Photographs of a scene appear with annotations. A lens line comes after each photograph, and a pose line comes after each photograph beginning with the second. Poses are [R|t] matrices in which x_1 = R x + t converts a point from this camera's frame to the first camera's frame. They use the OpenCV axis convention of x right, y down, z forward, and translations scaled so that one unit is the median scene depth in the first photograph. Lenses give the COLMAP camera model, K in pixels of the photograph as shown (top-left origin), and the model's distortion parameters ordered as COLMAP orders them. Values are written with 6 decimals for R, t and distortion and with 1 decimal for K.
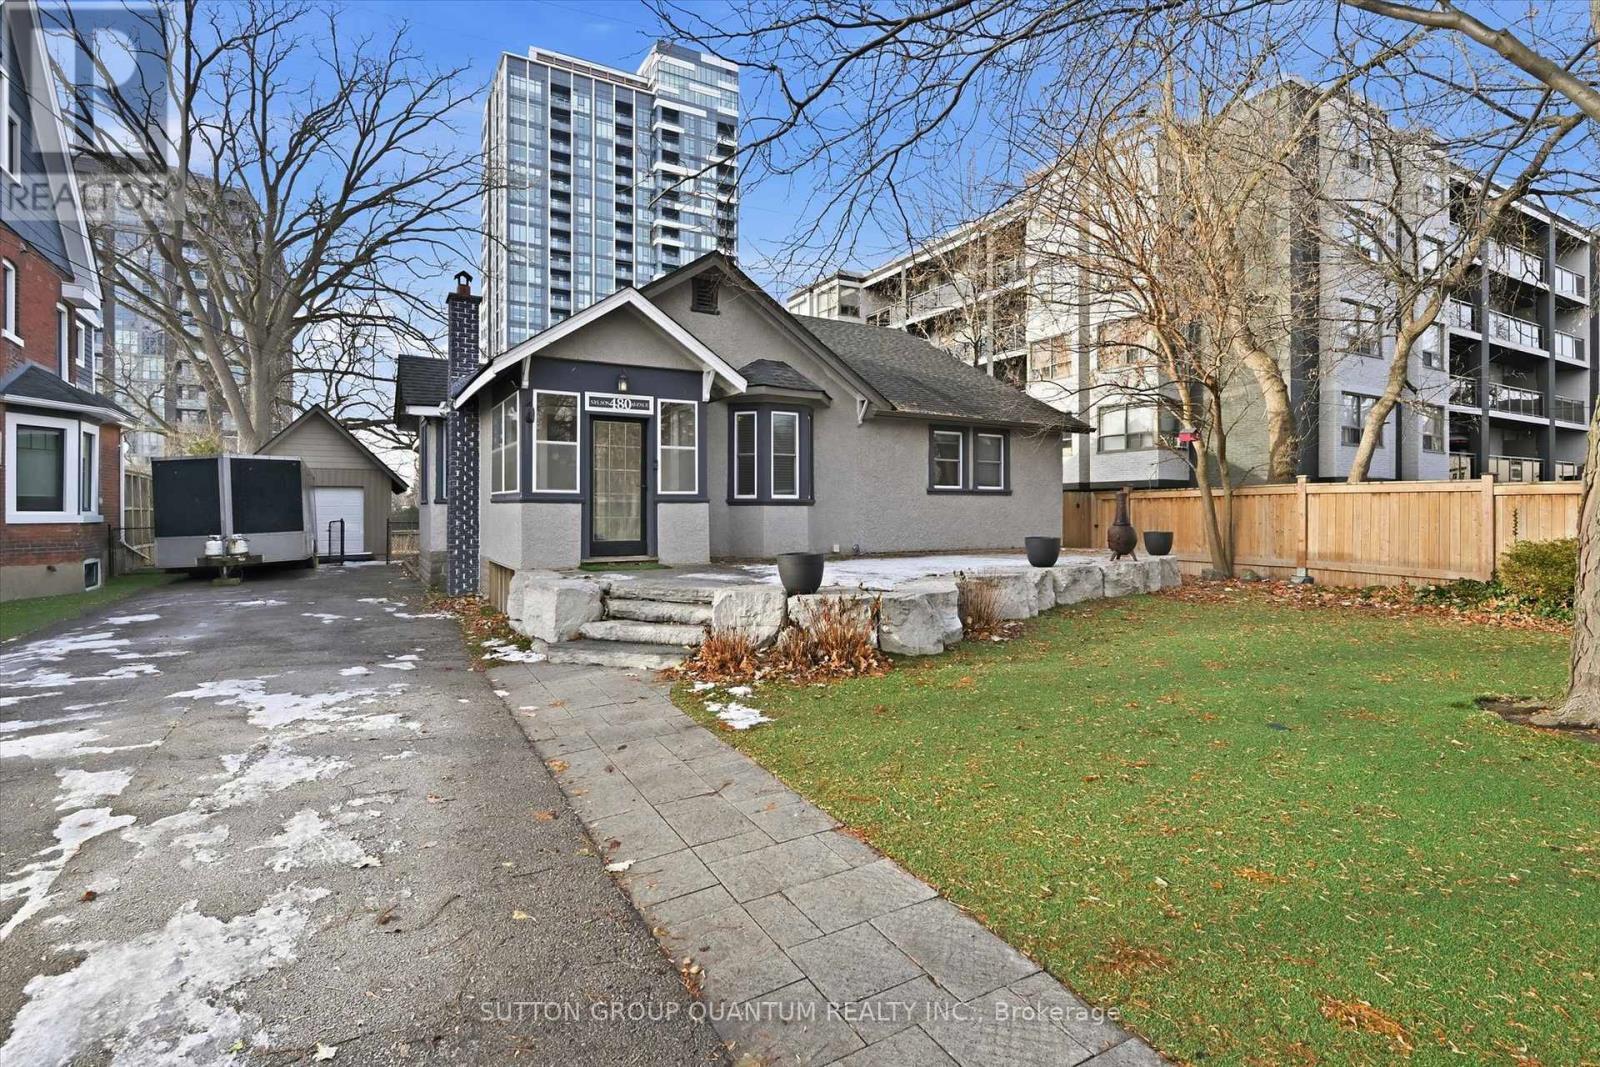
lens RADIAL K [[886.0, 0, 804.6], [0, 886.0, 492.3], [0, 0, 1]] dist [-0.002700, -0.000289]
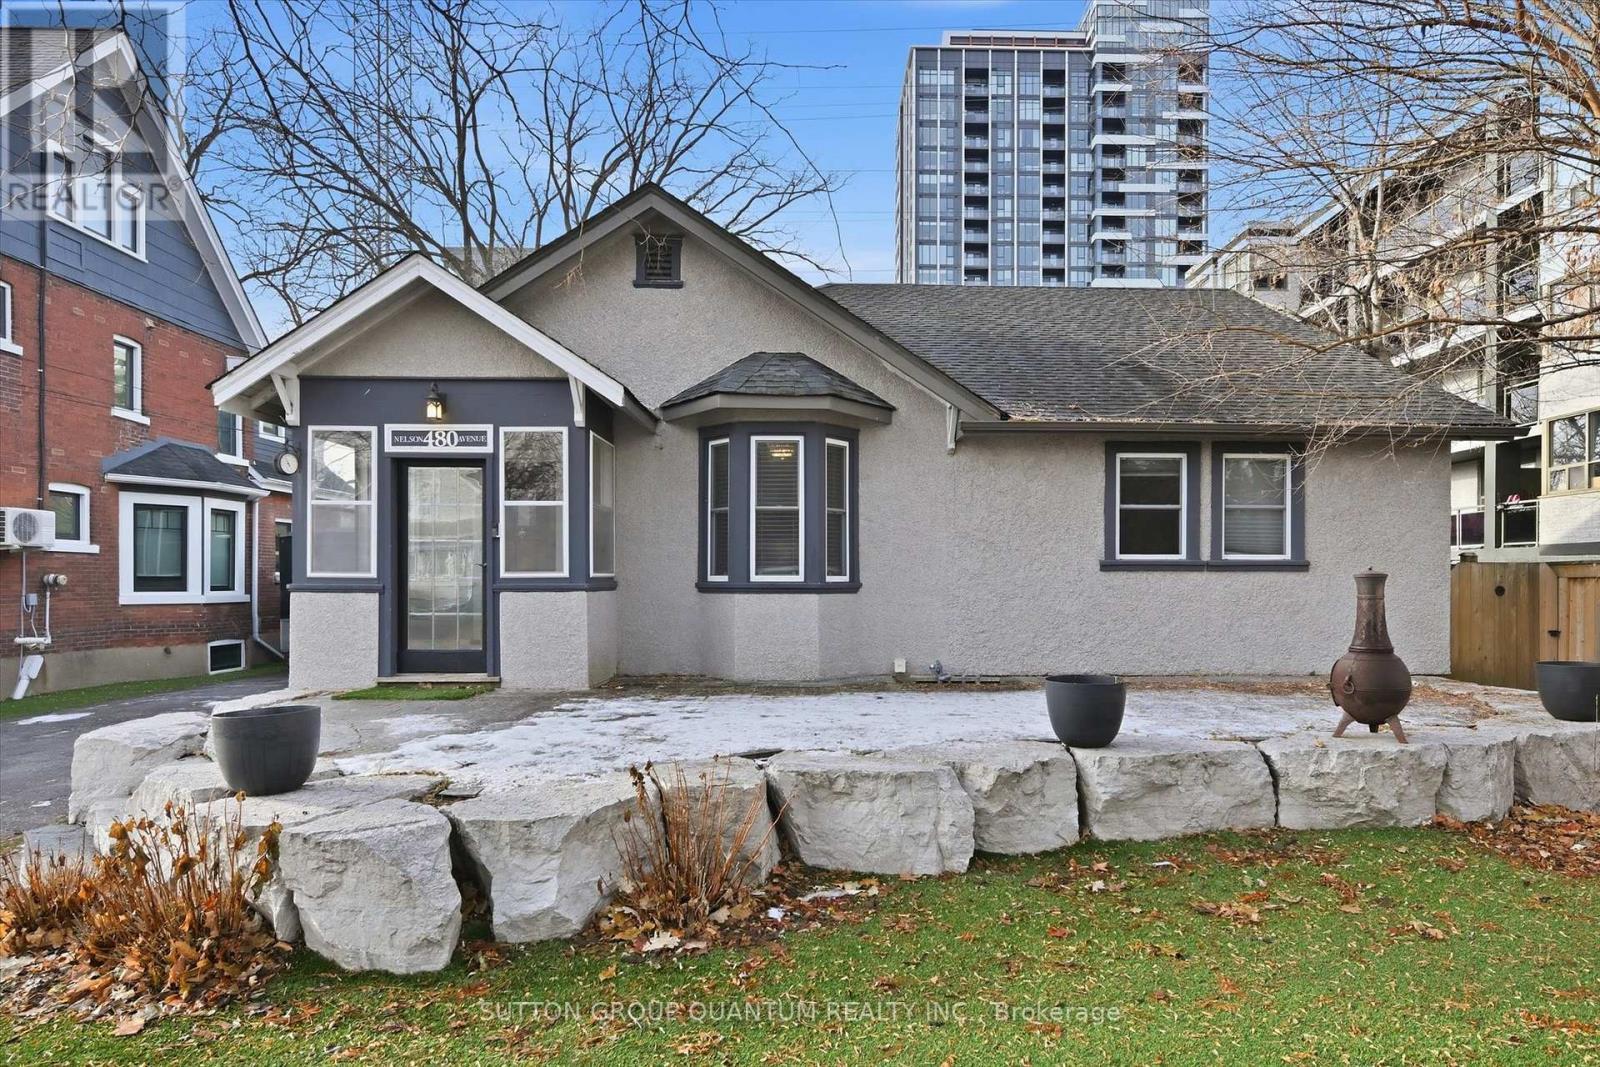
lens RADIAL K [[1020.6, 0, 804.0], [0, 1020.6, 569.7], [0, 0, 1]] dist [-0.001250, 0.000191]
pose [[0.859132, -0.003222, -0.511744, 0.075244], [0.010048, 0.999894, 0.010573, -0.001741], [0.511655, -0.014226, 0.859073, 0.091913]]
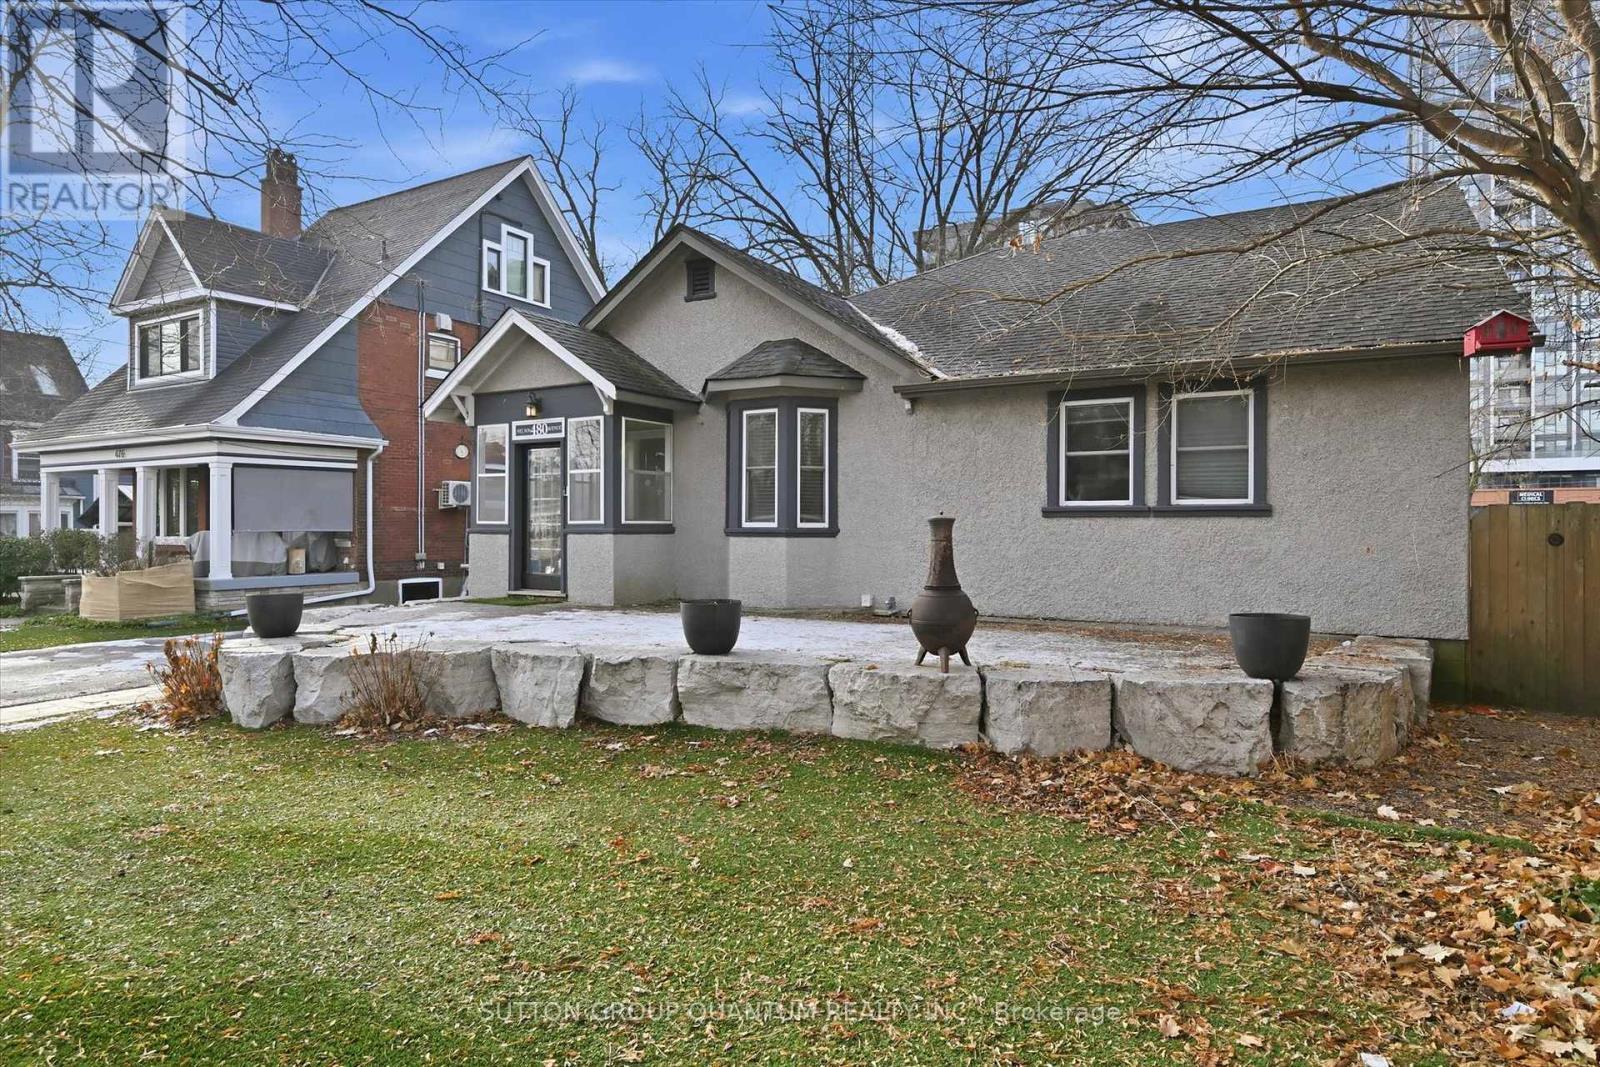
lens RADIAL K [[973.5, 0, 718.4], [0, 973.5, 518.0], [0, 0, 1]] dist [-0.004989, 0.000066]
pose [[0.409404, -0.008228, -0.912316, 0.153423], [0.017734, 0.999842, -0.001059, -0.000095], [0.912181, -0.015746, 0.409485, 0.139327]]
